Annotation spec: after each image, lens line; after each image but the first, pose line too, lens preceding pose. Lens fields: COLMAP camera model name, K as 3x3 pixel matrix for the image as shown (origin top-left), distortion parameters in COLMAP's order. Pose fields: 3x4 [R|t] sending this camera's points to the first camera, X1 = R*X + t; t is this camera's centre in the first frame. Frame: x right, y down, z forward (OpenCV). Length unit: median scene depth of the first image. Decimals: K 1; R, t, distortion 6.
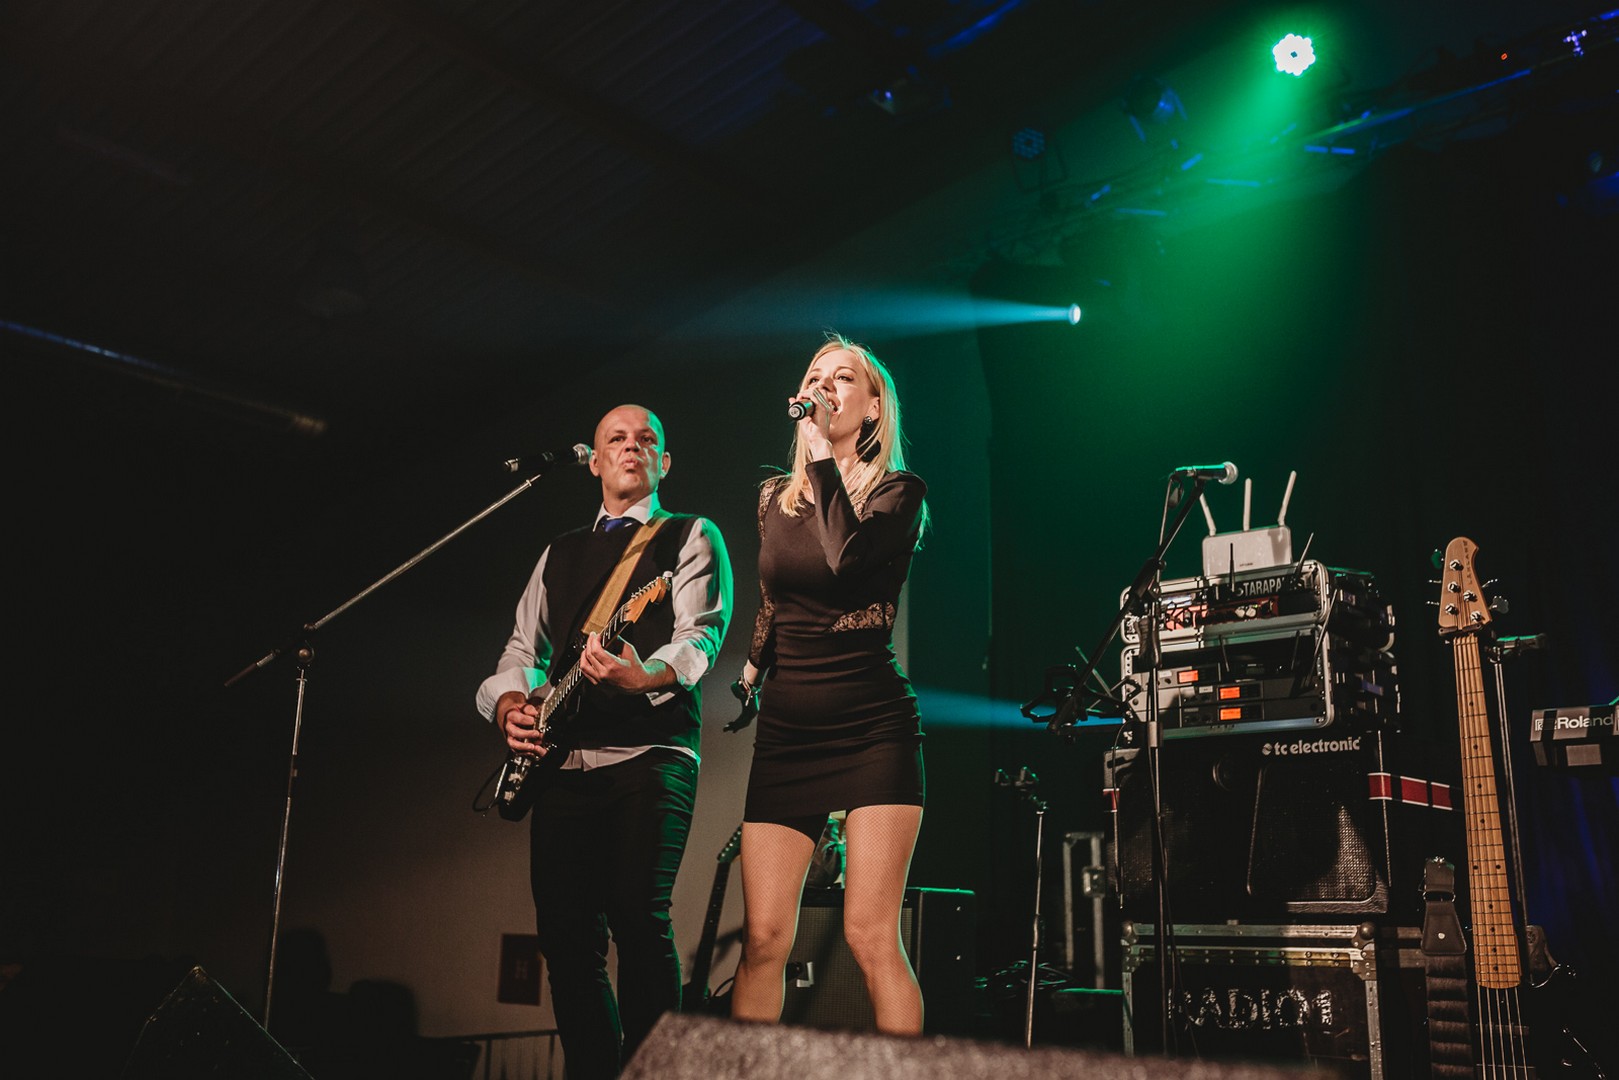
lens RADIAL K [[1565.2, 0, 809.5], [0, 1565.2, 540.0], [0, 0, 1]] dist [-0.028689, -0.006434]
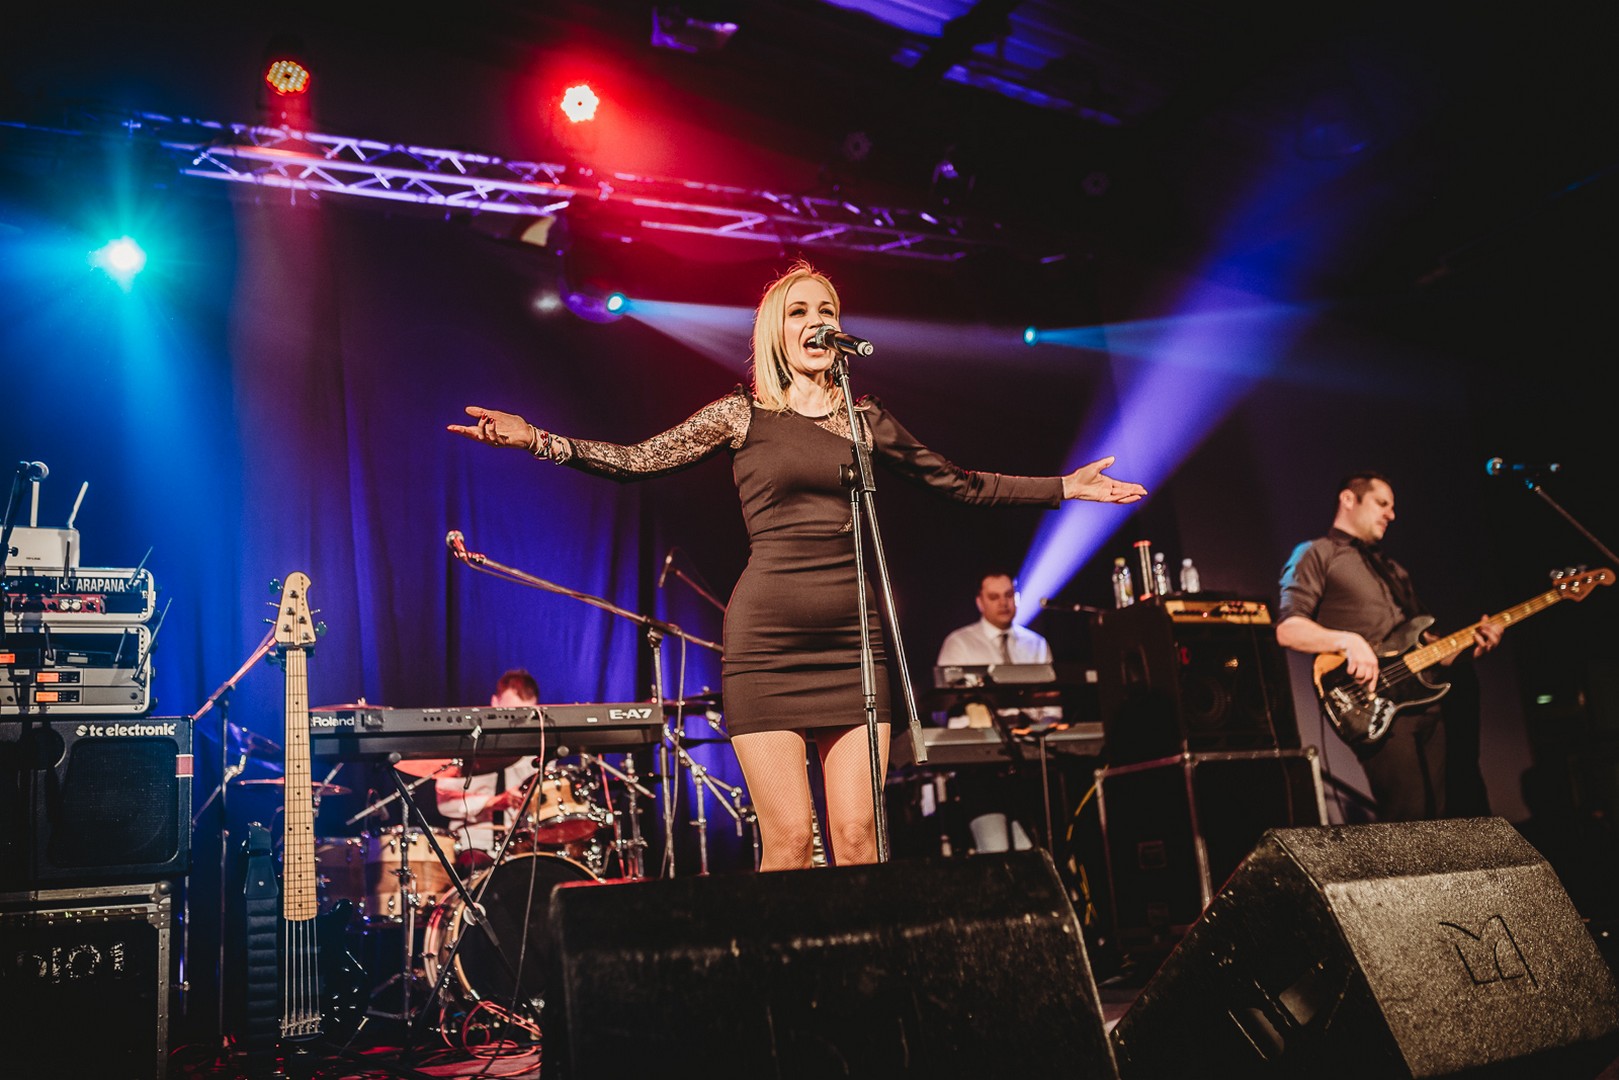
lens RADIAL K [[1552.0, 0, 809.5], [0, 1552.0, 540.0], [0, 0, 1]] dist [0.012971, -0.001231]
pose [[0.391254, 0.157929, 0.906631, -0.534527], [-0.149440, 0.982993, -0.106740, 0.041569], [-0.908068, -0.093724, 0.408200, 0.088314]]
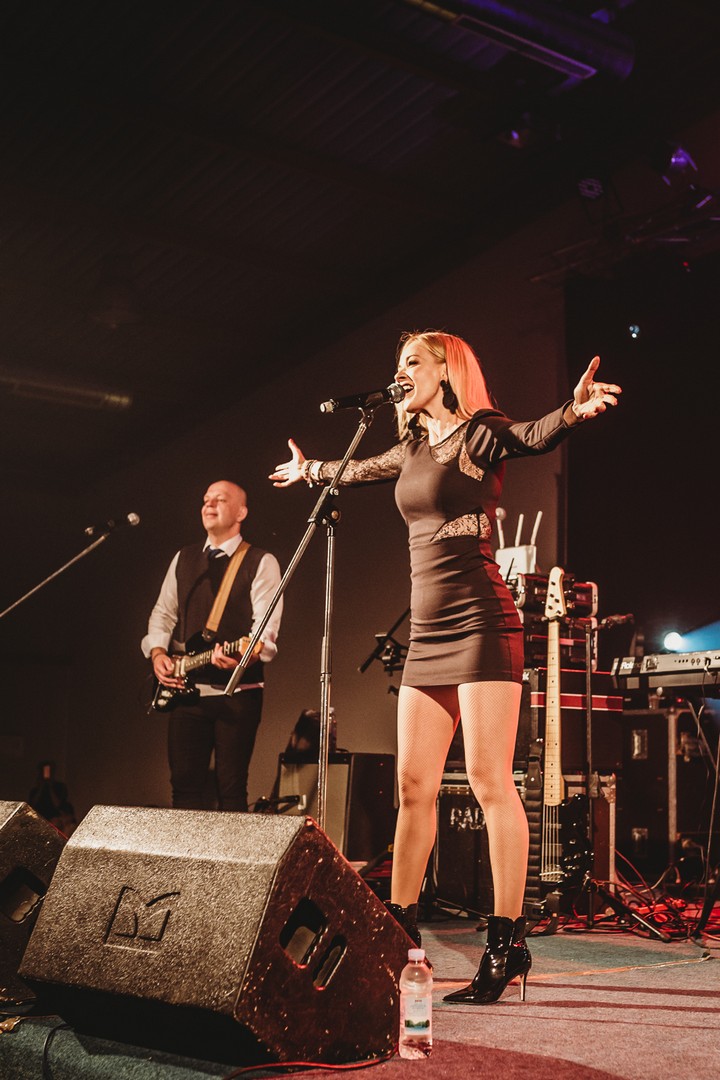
lens RADIAL K [[1604.0, 0, 448.3], [0, 1604.0, 540.6], [0, 0, 1]] dist [0.002866, -0.063184]
pose [[0.981844, -0.028905, -0.187477, 0.596368], [0.046346, 0.994924, 0.089324, -0.192673], [0.183943, -0.096391, 0.978199, -0.812310]]
